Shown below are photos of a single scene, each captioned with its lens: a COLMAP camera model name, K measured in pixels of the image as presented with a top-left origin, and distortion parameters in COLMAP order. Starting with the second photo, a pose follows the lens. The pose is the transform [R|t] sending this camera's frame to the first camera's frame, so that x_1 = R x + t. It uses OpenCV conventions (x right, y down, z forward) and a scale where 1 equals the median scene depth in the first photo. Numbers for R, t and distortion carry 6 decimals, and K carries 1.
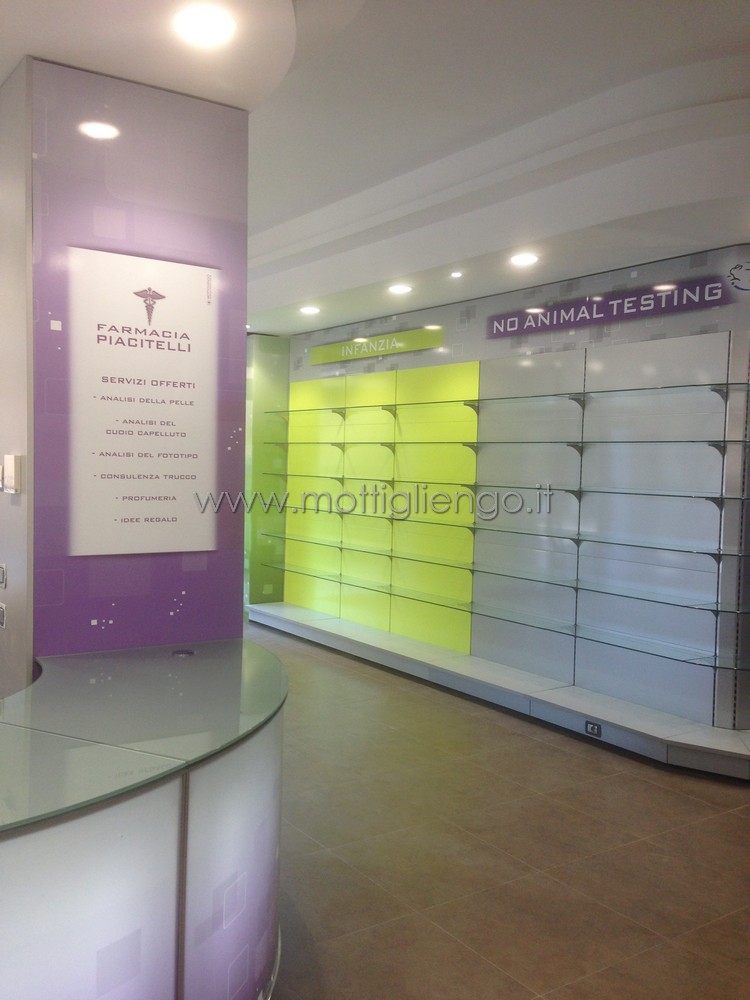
lens RADIAL K [[939.2, 0, 375.0], [0, 939.2, 500.0], [0, 0, 1]] dist [0.120371, -0.172390]
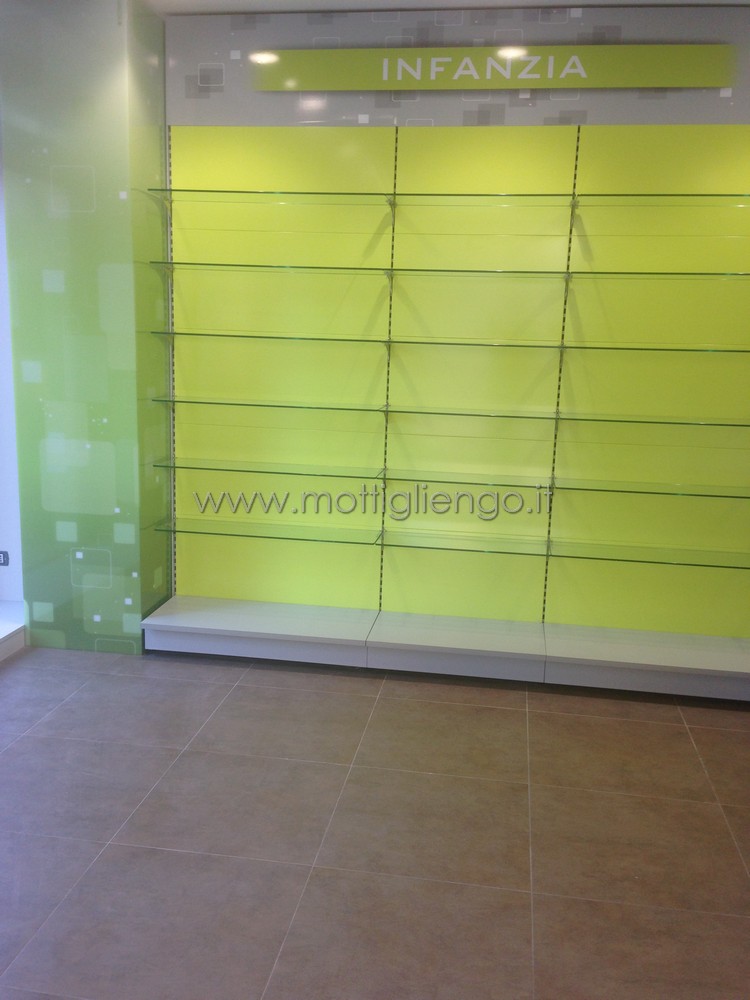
lens RADIAL K [[999.2, 0, 375.0], [0, 999.2, 500.0], [0, 0, 1]] dist [0.069378, -0.024579]
pose [[0.683922, -0.144933, 0.715014, -0.412884], [0.019742, 0.983386, 0.180449, -0.034754], [-0.729288, -0.109297, 0.675421, 0.605071]]
